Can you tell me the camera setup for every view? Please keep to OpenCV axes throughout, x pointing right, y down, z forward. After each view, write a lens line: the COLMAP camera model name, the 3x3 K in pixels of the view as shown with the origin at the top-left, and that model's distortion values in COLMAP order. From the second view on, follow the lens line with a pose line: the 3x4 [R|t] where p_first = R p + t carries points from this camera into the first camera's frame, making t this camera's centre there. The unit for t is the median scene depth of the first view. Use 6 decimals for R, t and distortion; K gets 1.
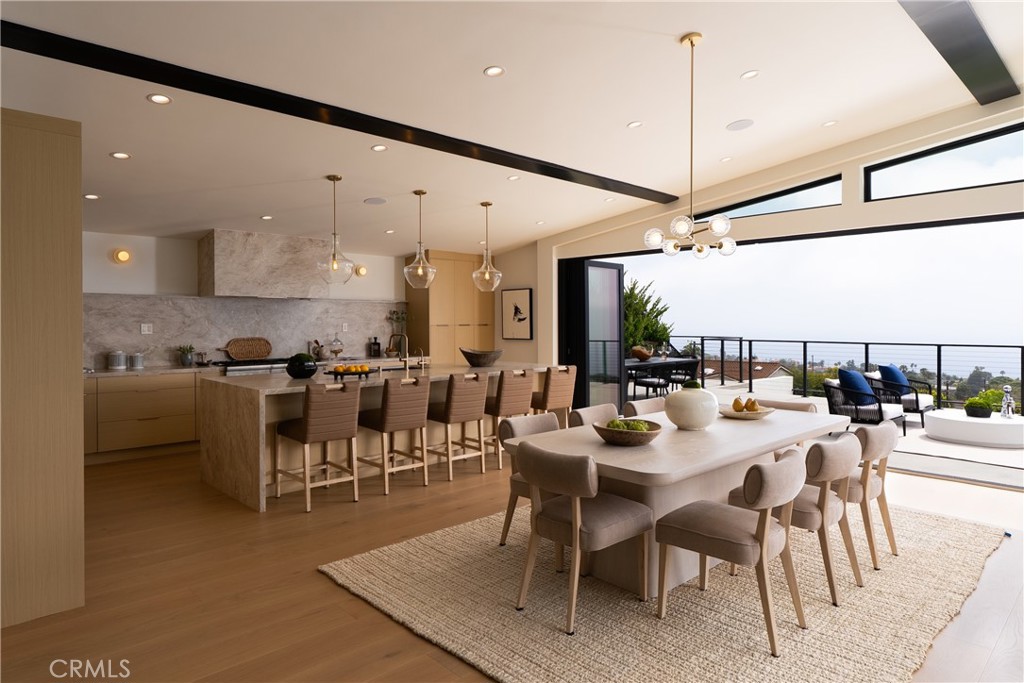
lens RADIAL K [[617.3, 0, 514.3], [0, 617.3, 327.9], [0, 0, 1]] dist [0.000294, -0.003238]
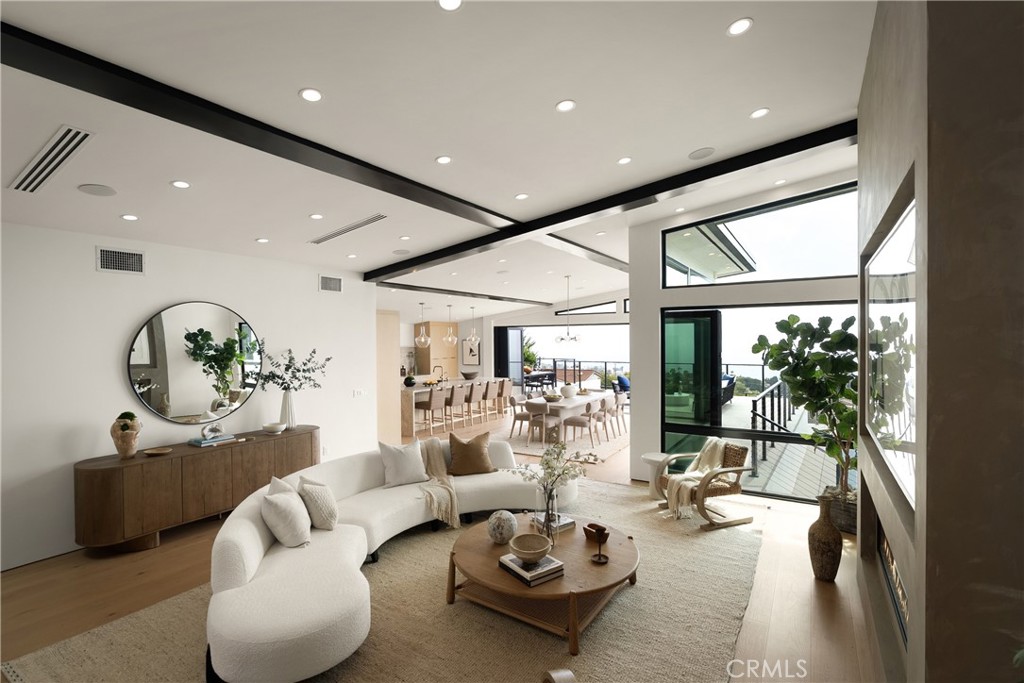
lens RADIAL K [[480.8, 0, 510.1], [0, 480.8, 347.1], [0, 0, 1]] dist [0.000627, 0.000933]
pose [[0.972808, -0.012328, 0.231285, -0.261157], [0.011278, 0.999919, 0.005859, -0.052946], [-0.231339, -0.003091, 0.972868, -0.610743]]
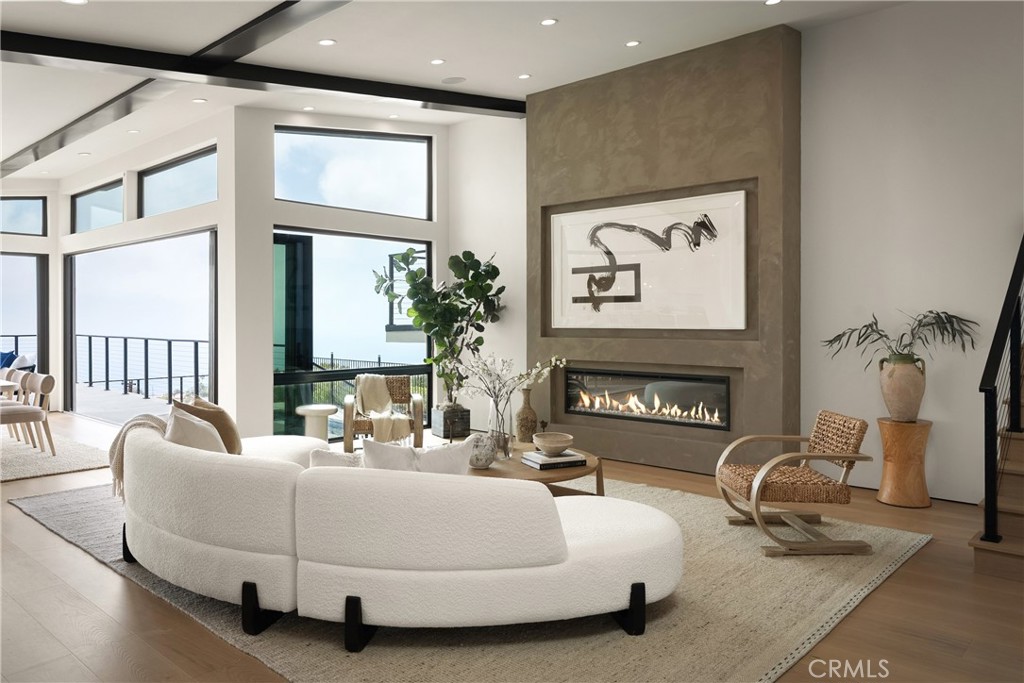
lens RADIAL K [[725.0, 0, 516.4], [0, 725.0, 323.6], [0, 0, 1]] dist [-0.004611, -0.000173]
pose [[-0.064544, -0.003264, 0.997910, -0.743680], [0.008790, 0.999954, 0.003839, 0.011683], [-0.997876, 0.009019, -0.064512, -0.173942]]
